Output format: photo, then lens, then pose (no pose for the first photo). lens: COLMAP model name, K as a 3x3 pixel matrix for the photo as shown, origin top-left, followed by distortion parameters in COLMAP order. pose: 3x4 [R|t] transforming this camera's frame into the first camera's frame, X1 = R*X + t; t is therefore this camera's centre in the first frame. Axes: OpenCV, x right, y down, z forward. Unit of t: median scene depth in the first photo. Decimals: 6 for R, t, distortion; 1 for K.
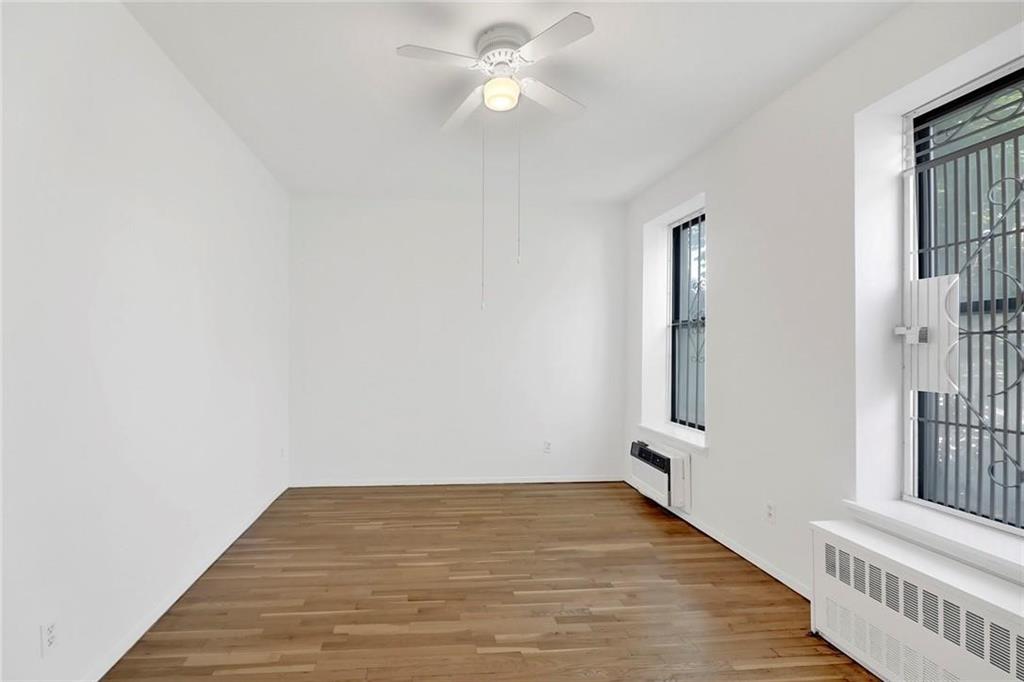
lens RADIAL K [[452.7, 0, 458.8], [0, 452.7, 349.9], [0, 0, 1]] dist [-0.006115, -0.001481]
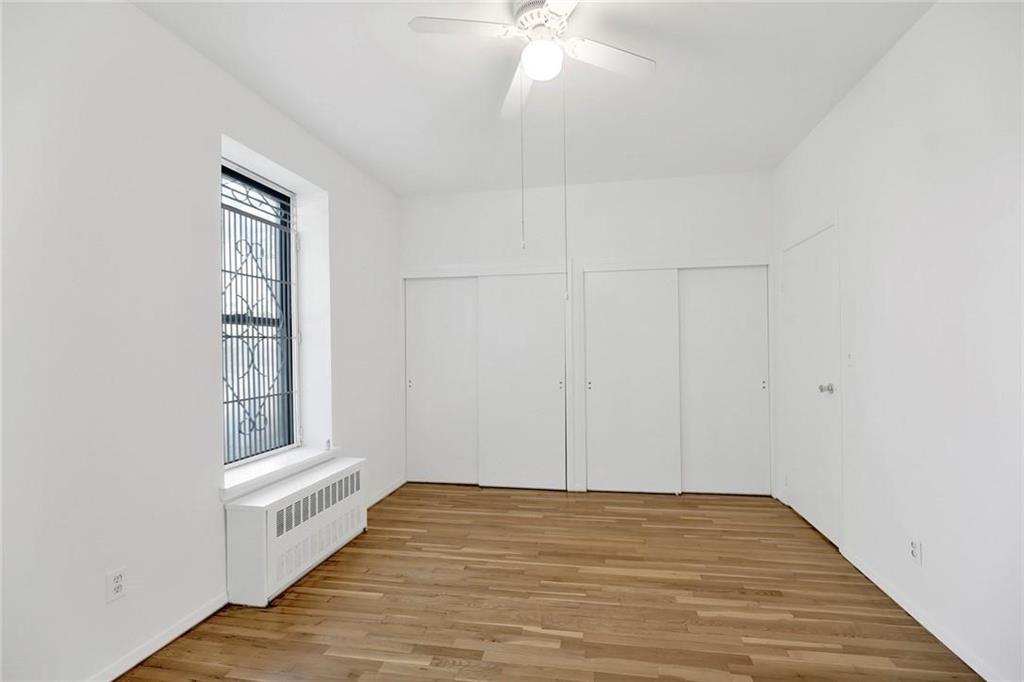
lens RADIAL K [[423.7, 0, 501.9], [0, 423.7, 346.6], [0, 0, 1]] dist [-0.001496, -0.002878]
pose [[-0.951140, 0.016808, 0.308304, -0.068160], [0.015798, 0.999859, -0.005772, 0.011749], [-0.308357, -0.000620, -0.951270, 1.479943]]
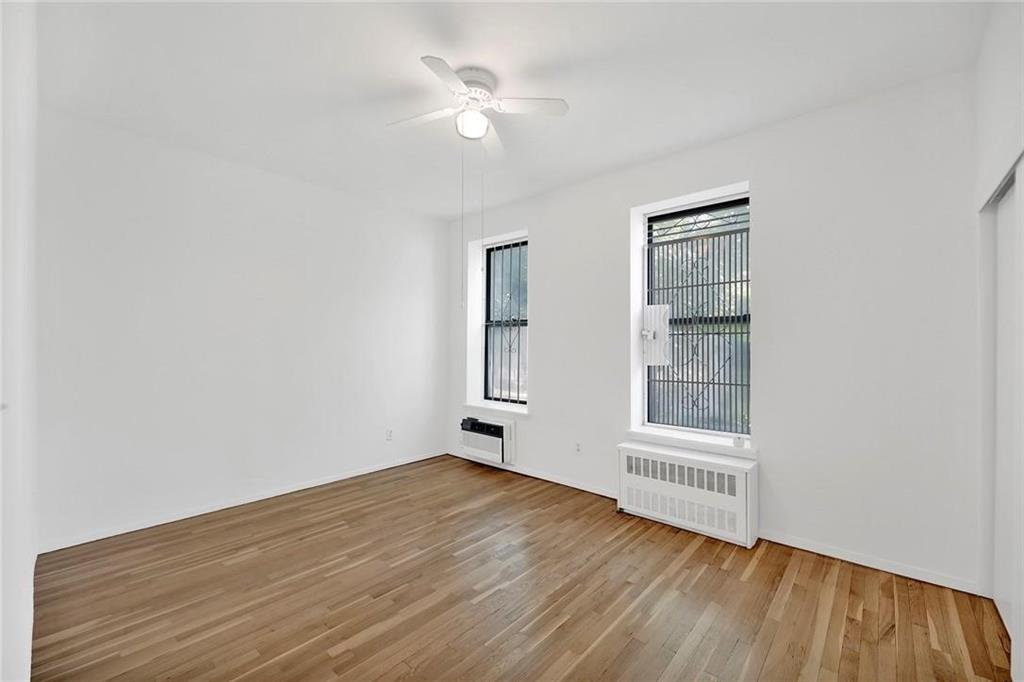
lens RADIAL K [[423.7, 0, 533.7], [0, 423.7, 343.2], [0, 0, 1]] dist [-0.001496, -0.002878]
pose [[0.699139, 0.000531, 0.714986, -0.467743], [0.001672, 0.999996, -0.002377, 0.003647], [-0.714984, 0.002857, 0.699135, 0.096395]]
